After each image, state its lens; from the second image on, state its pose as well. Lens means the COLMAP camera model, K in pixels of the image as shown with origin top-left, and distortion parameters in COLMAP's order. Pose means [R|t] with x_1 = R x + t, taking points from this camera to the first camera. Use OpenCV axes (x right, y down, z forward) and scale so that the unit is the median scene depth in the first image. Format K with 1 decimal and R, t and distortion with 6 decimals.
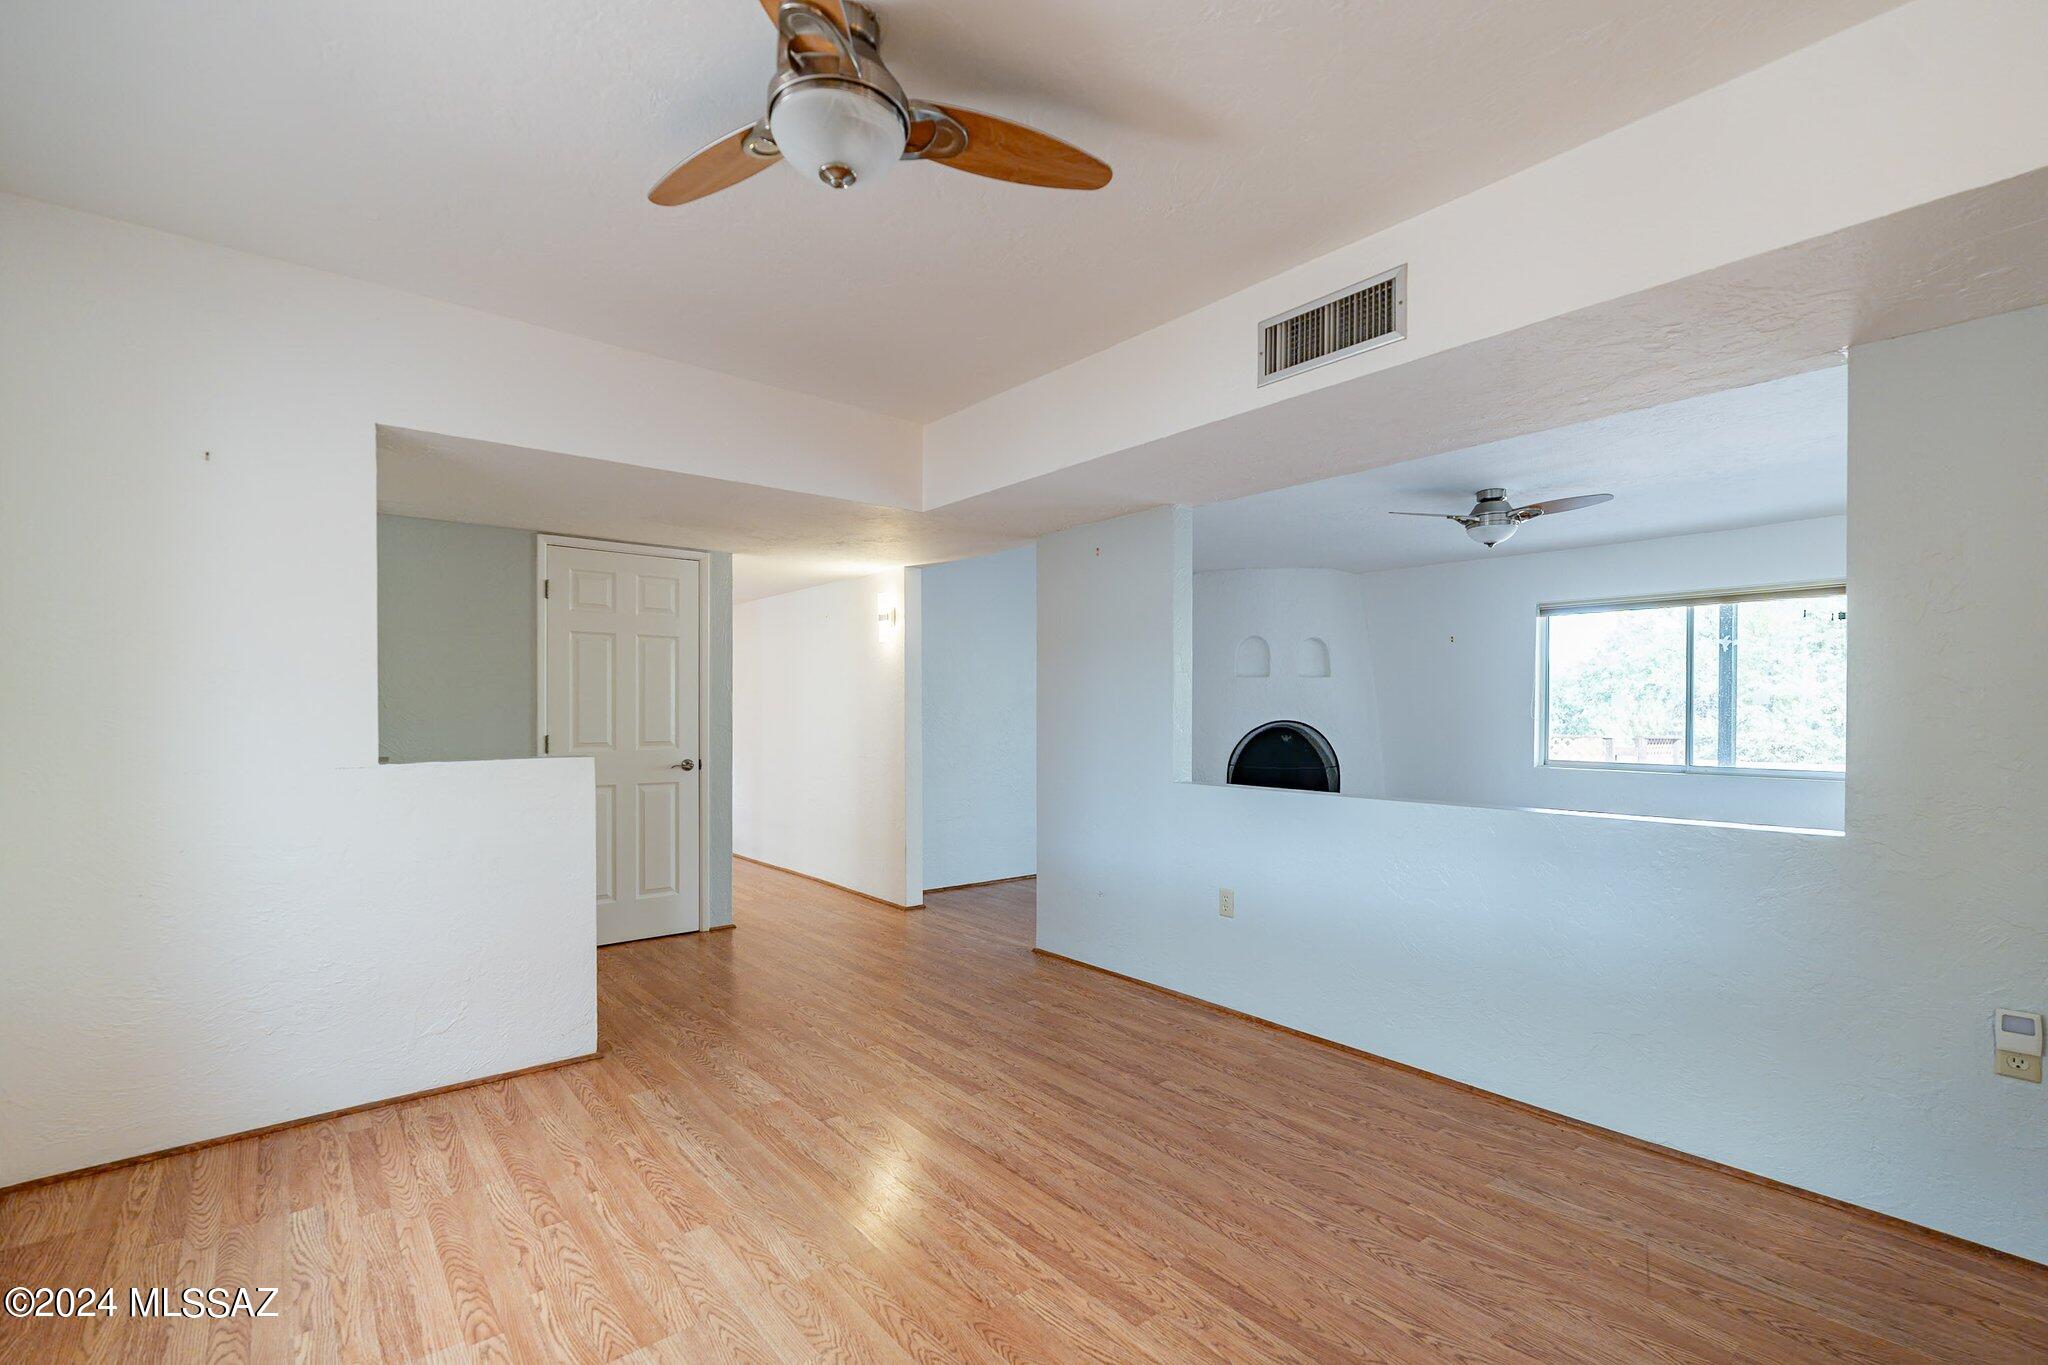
lens RADIAL K [[916.0, 0, 1026.1], [0, 916.0, 695.9], [0, 0, 1]] dist [-0.000105, -0.000011]
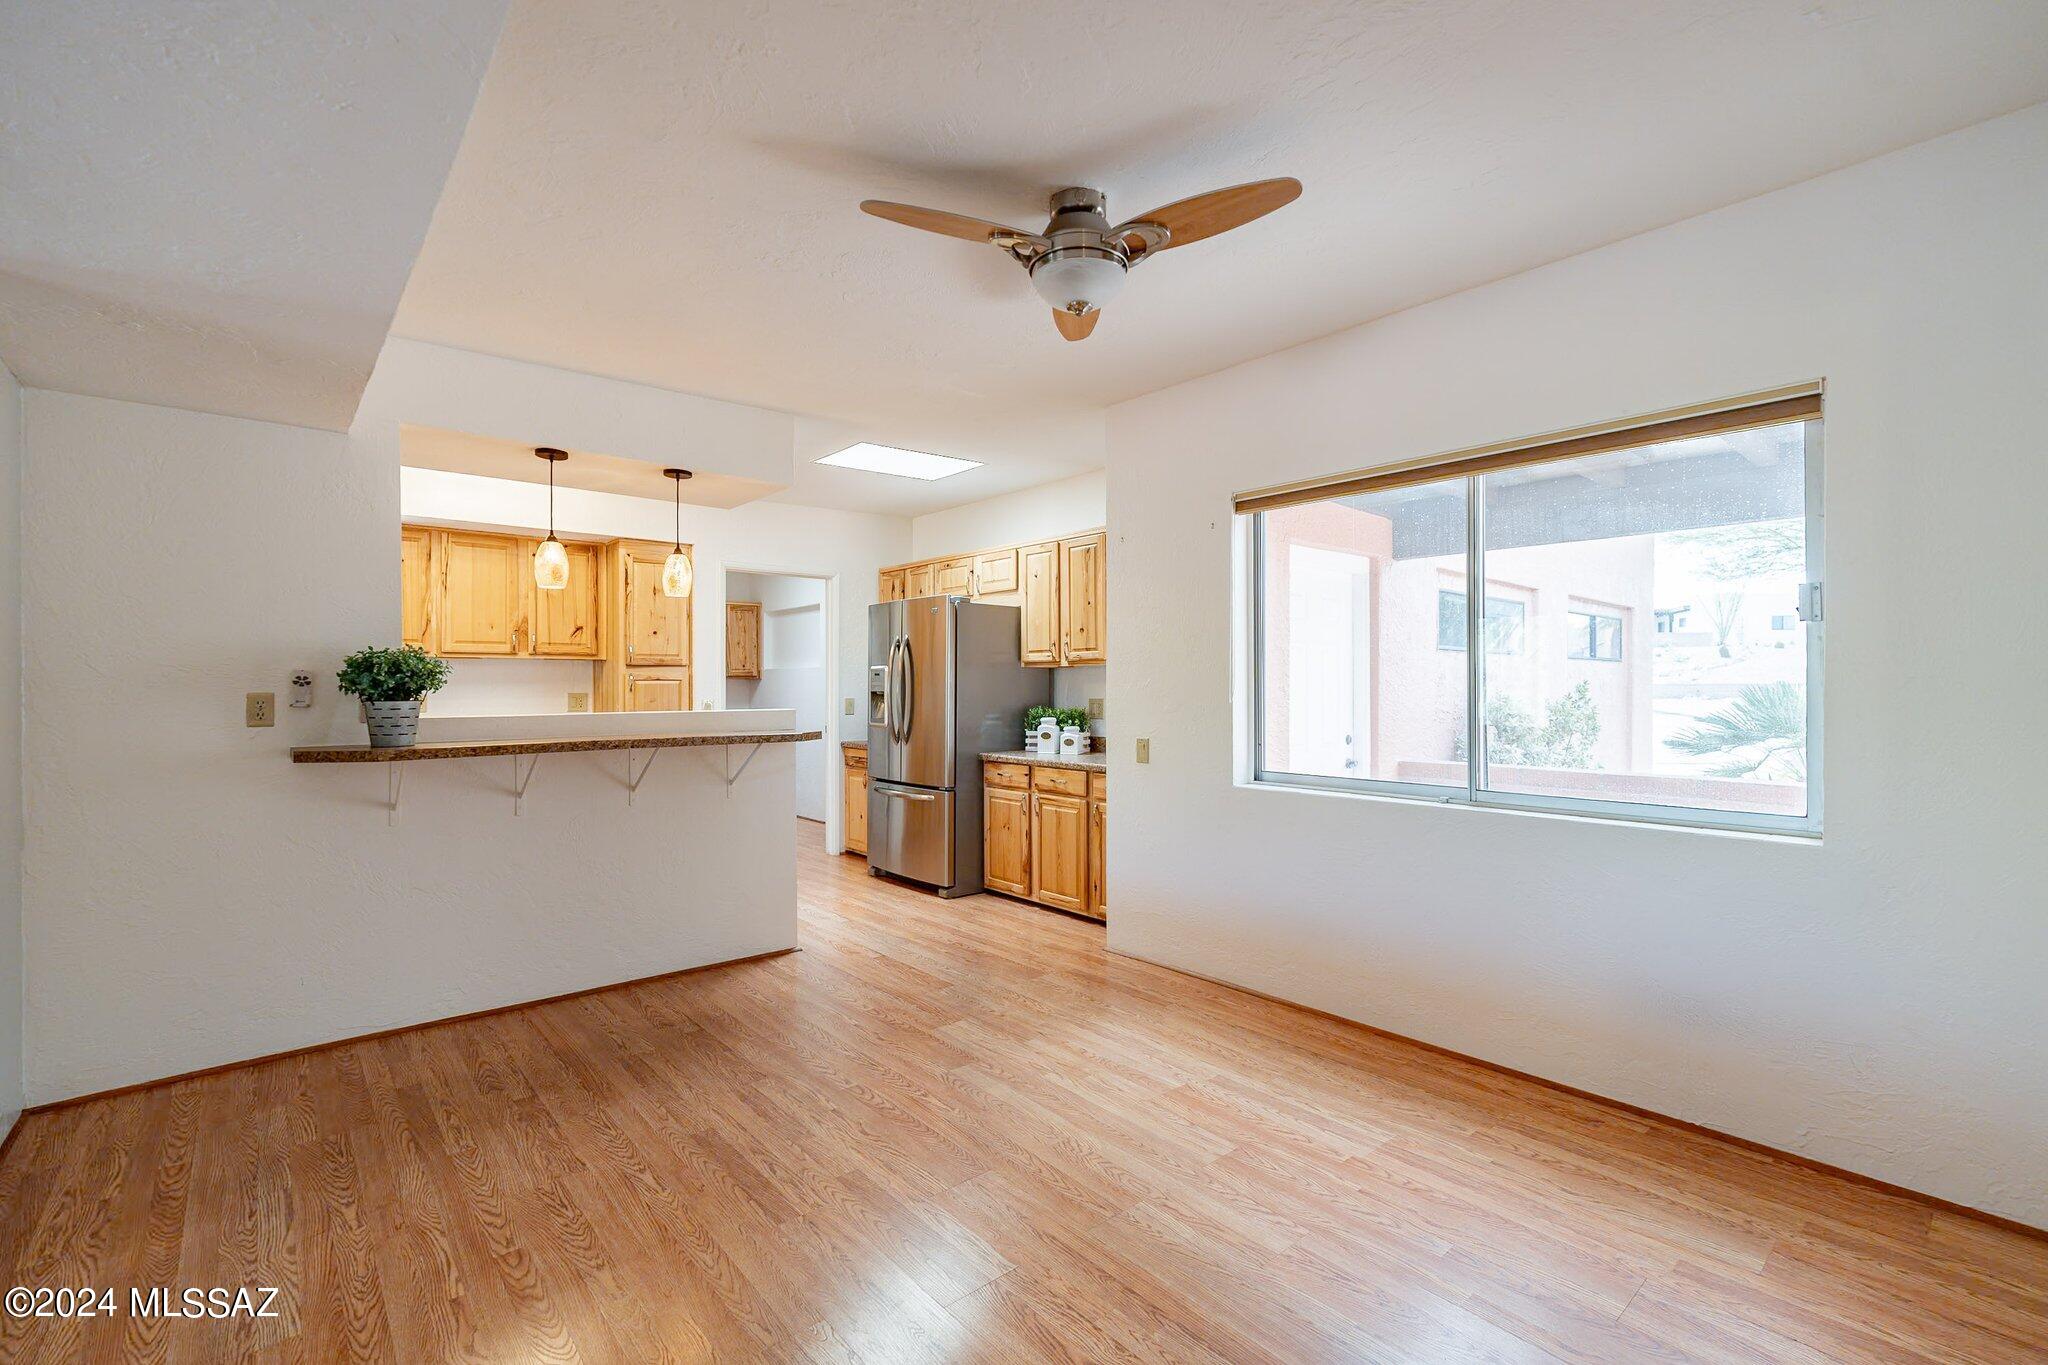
lens RADIAL K [[916.0, 0, 1022.4], [0, 916.0, 684.4], [0, 0, 1]] dist [-0.000105, -0.000011]
pose [[-0.999745, 0.000872, -0.022582, -0.079240], [0.001020, 0.999978, -0.006542, 0.016541], [0.022575, -0.006564, -0.999724, 2.187835]]
